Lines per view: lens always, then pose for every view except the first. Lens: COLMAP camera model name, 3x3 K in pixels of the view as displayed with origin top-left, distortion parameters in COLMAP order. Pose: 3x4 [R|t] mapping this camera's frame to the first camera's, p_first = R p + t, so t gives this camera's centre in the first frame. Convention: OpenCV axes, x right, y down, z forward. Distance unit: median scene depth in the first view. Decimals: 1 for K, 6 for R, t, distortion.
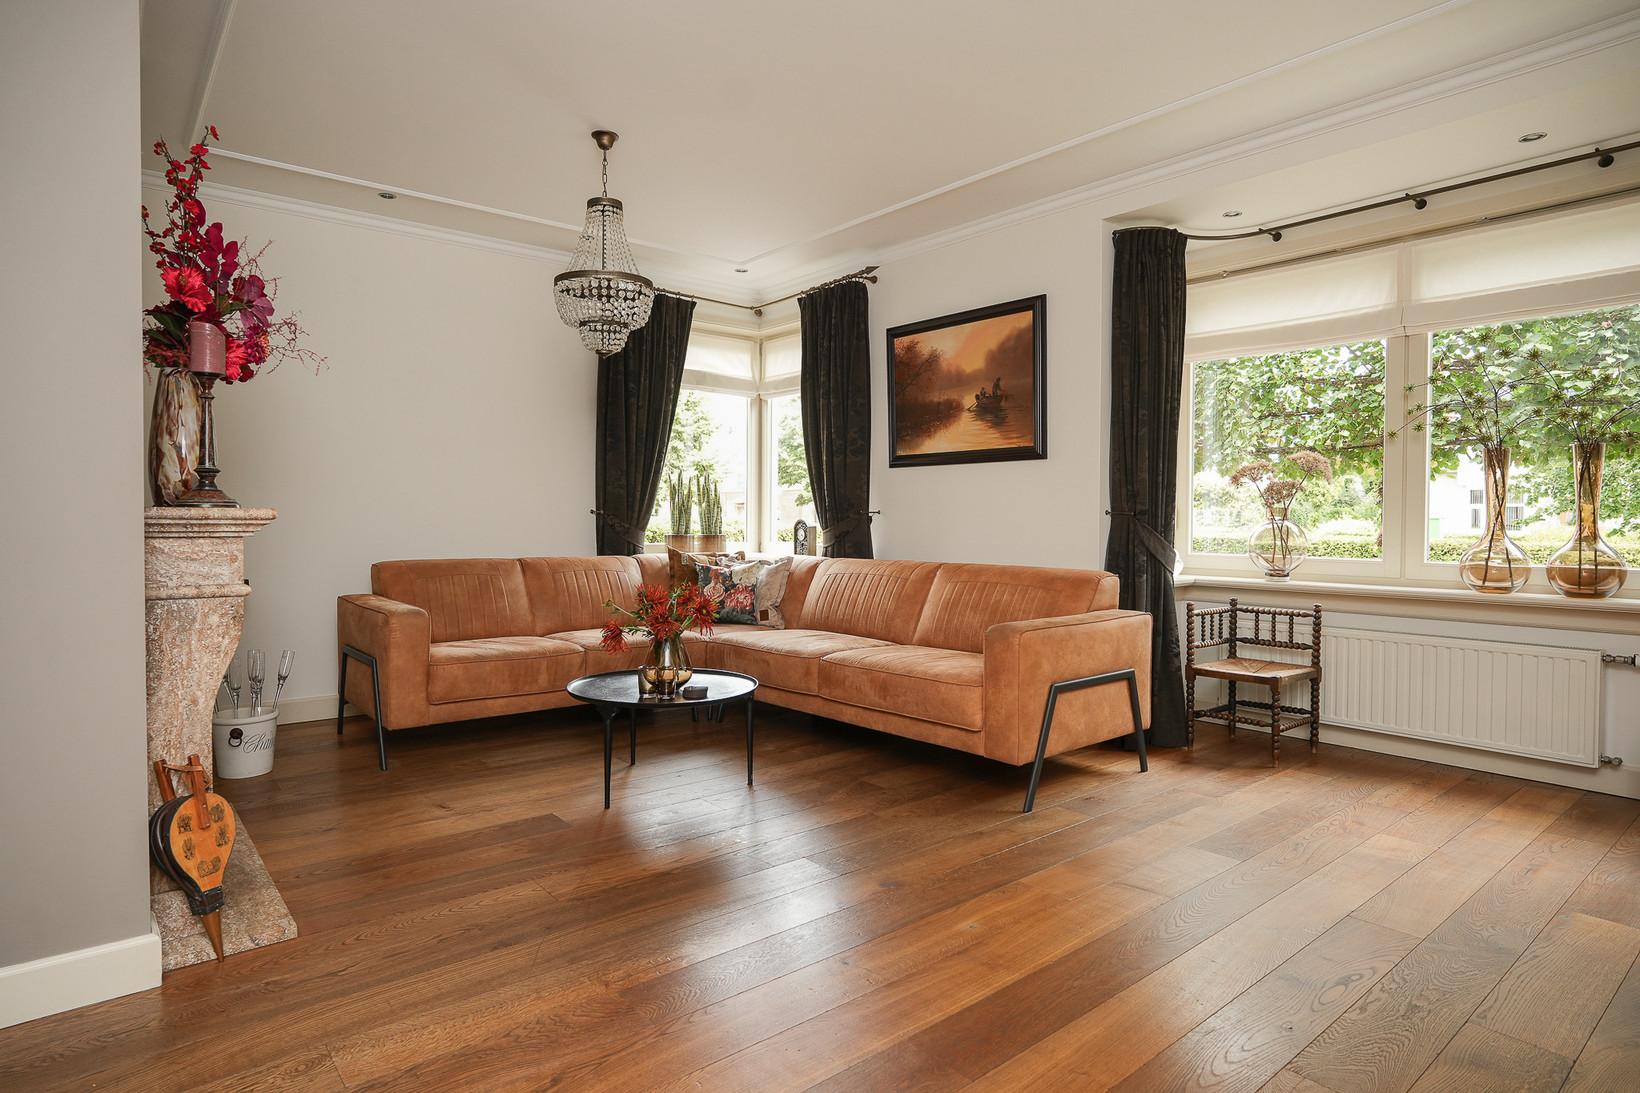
lens RADIAL K [[907.5, 0, 806.7], [0, 907.5, 543.2], [0, 0, 1]] dist [-0.052679, 0.034341]
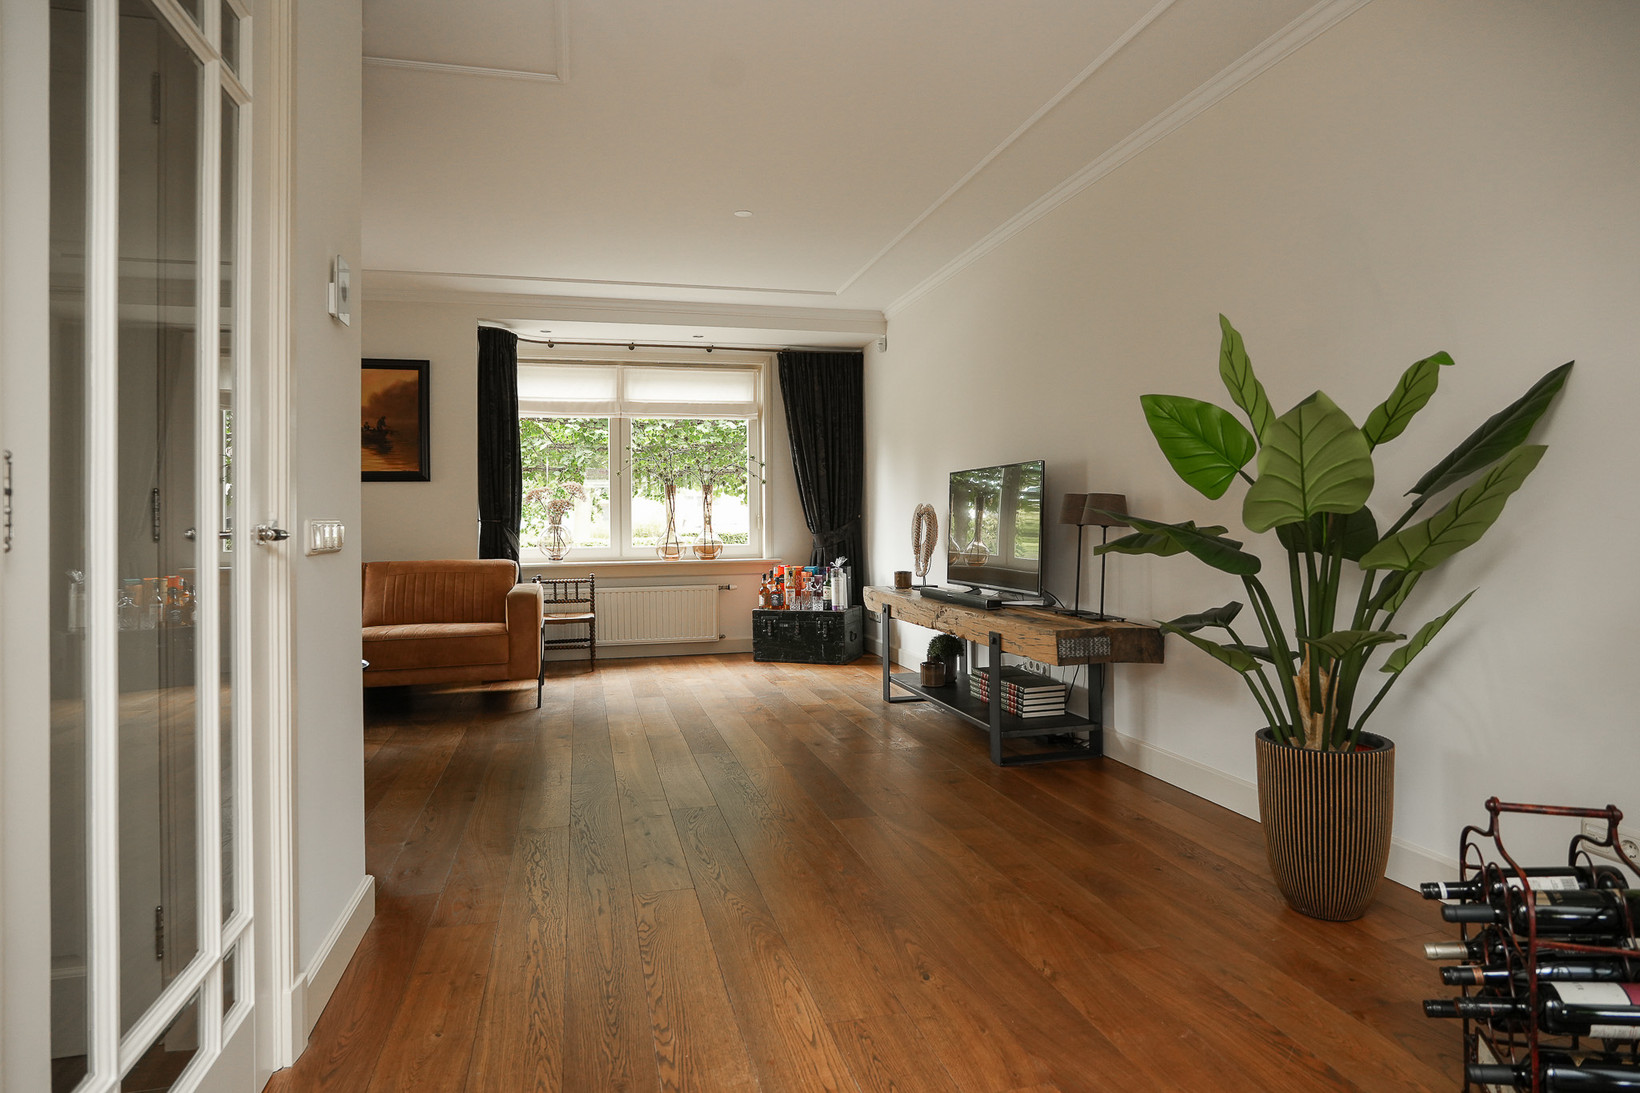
lens RADIAL K [[937.3, 0, 765.5], [0, 937.3, 529.3], [0, 0, 1]] dist [-0.050081, 0.028851]
pose [[0.474533, -0.018177, 0.880050, -0.737910], [0.039022, 0.999238, -0.000402, -0.001713], [-0.879373, 0.034532, 0.474880, -0.101172]]
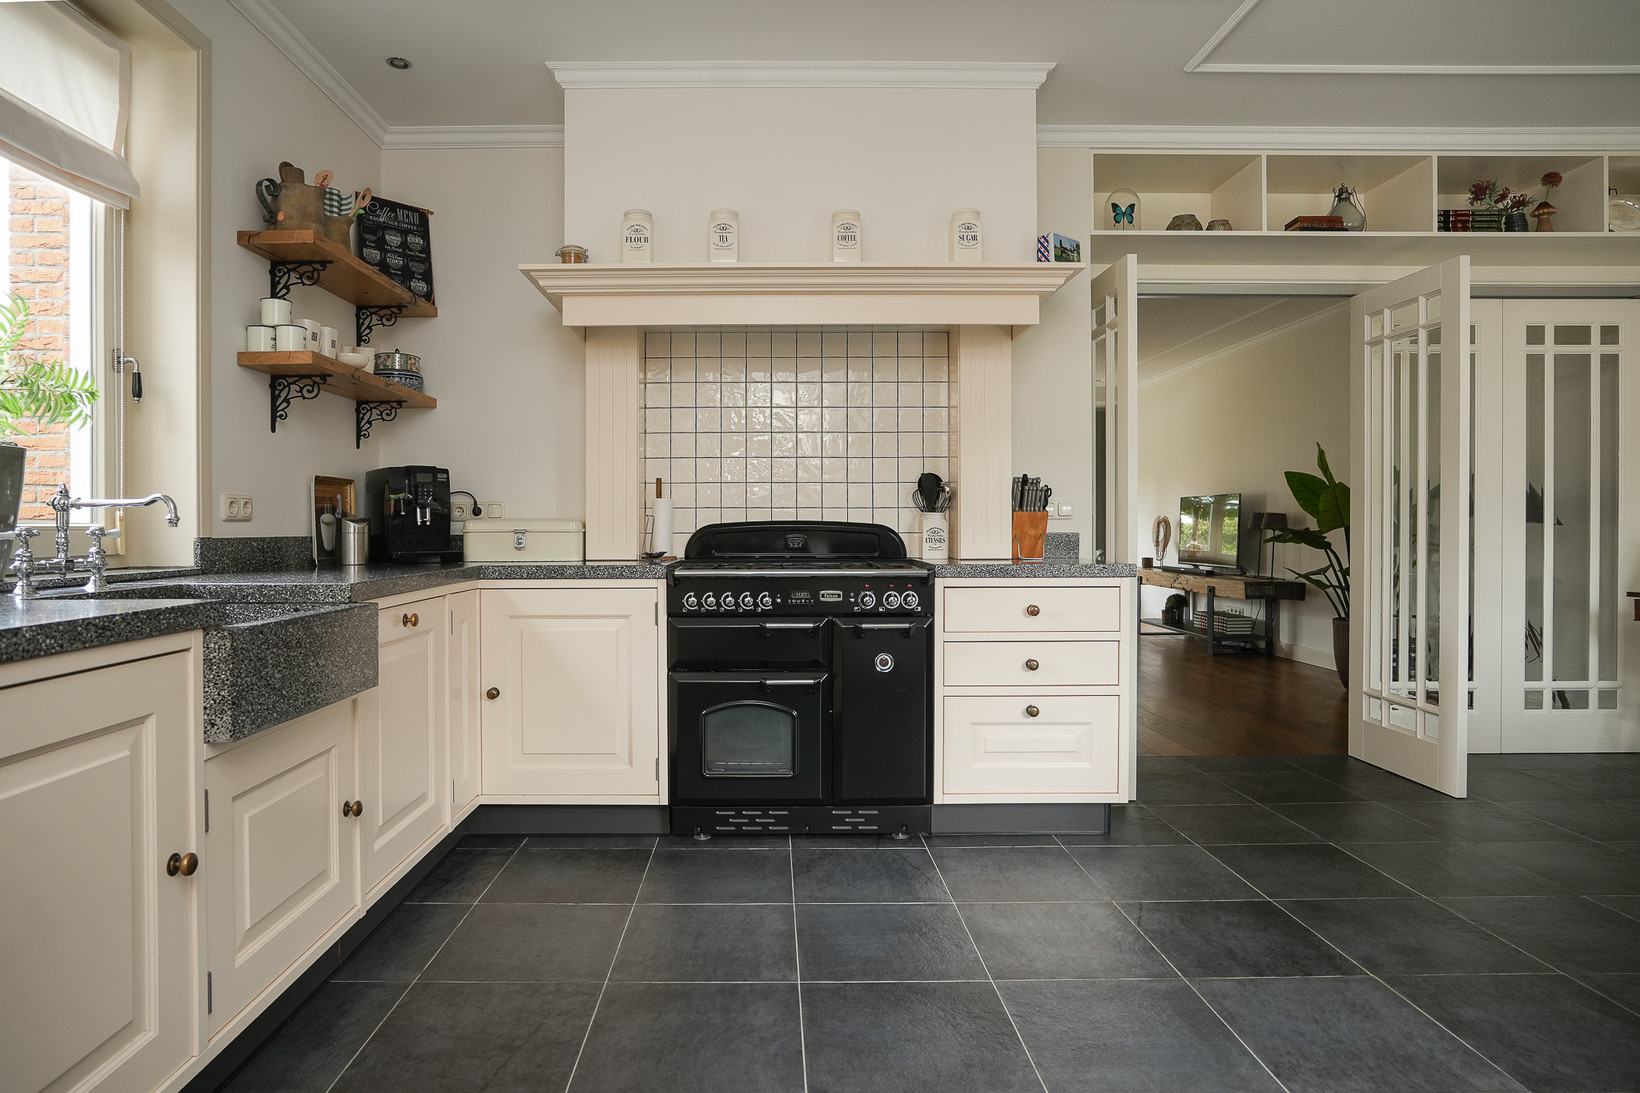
lens RADIAL K [[937.3, 0, 765.5], [0, 937.3, 529.3], [0, 0, 1]] dist [-0.050081, 0.028851]
pose [[0.633050, -0.008402, 0.774065, -1.703292], [0.024182, 0.999668, -0.008926, -0.000974], [-0.773733, 0.024369, 0.633043, -0.317454]]
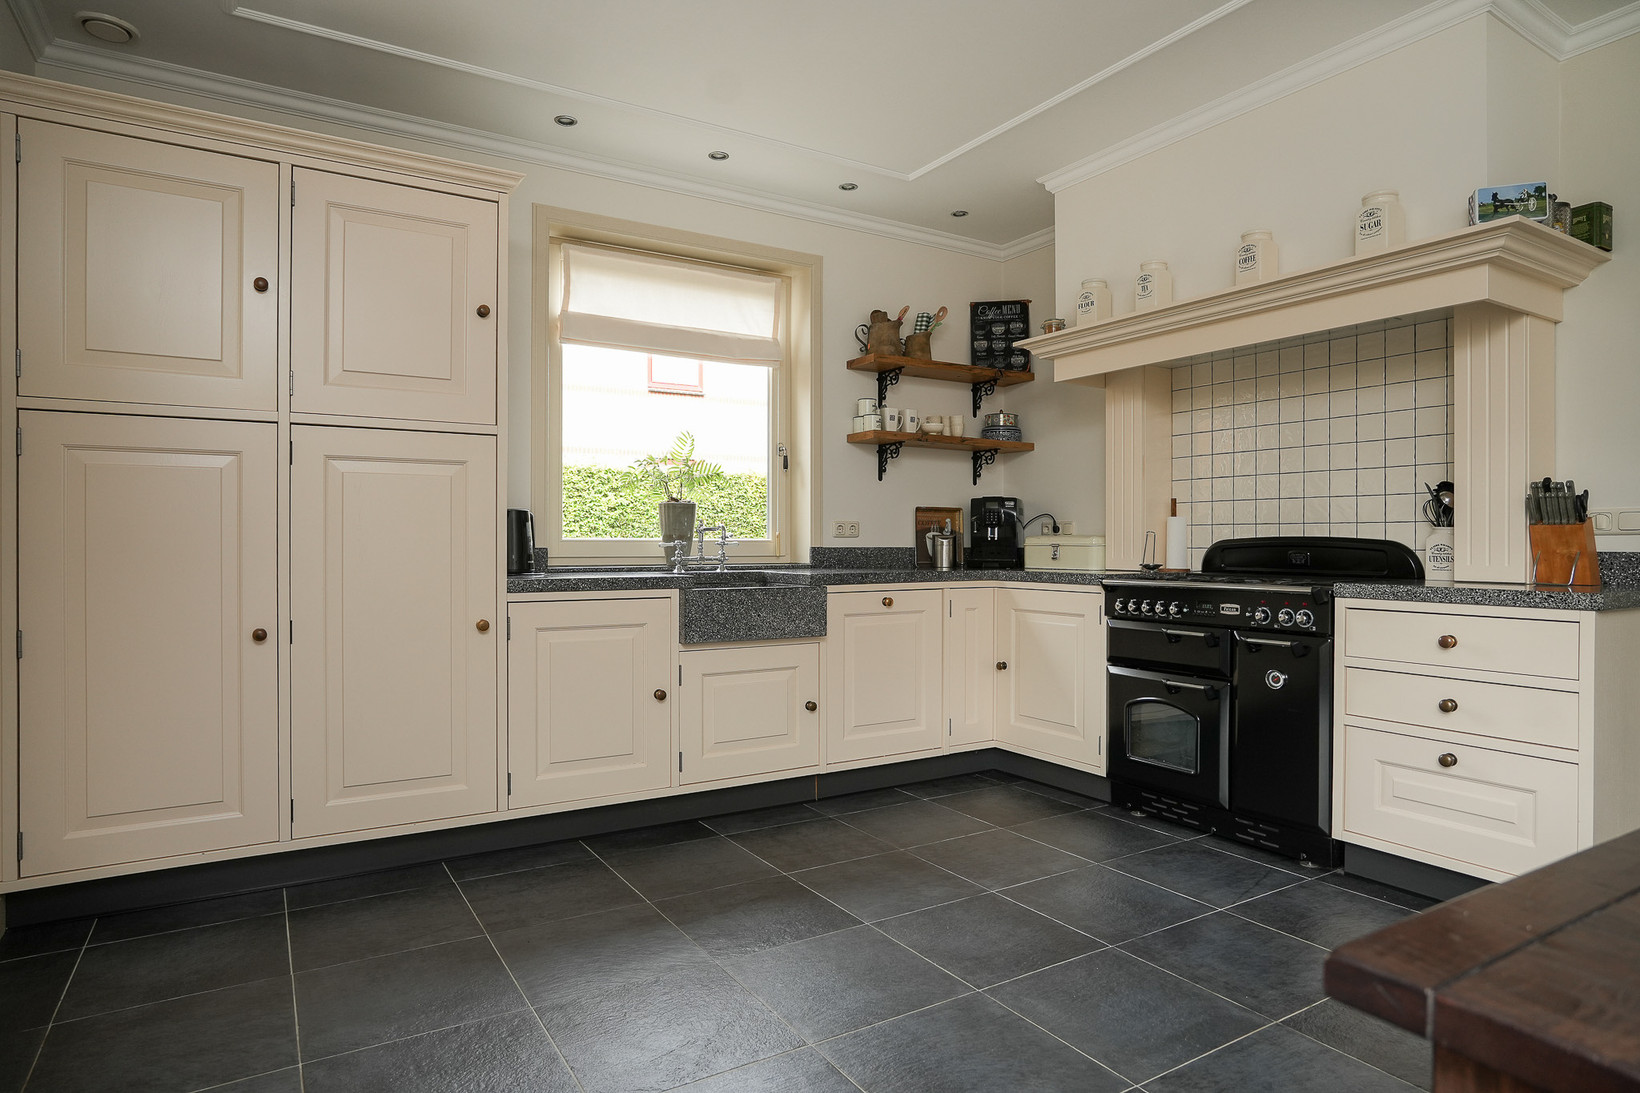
lens RADIAL K [[907.5, 0, 806.7], [0, 907.5, 543.2], [0, 0, 1]] dist [-0.052679, 0.034341]
pose [[0.991758, -0.002988, -0.128094, -1.355973], [0.000068, 0.999740, -0.022796, 0.008755], [0.128128, 0.022599, 0.991500, -0.657078]]
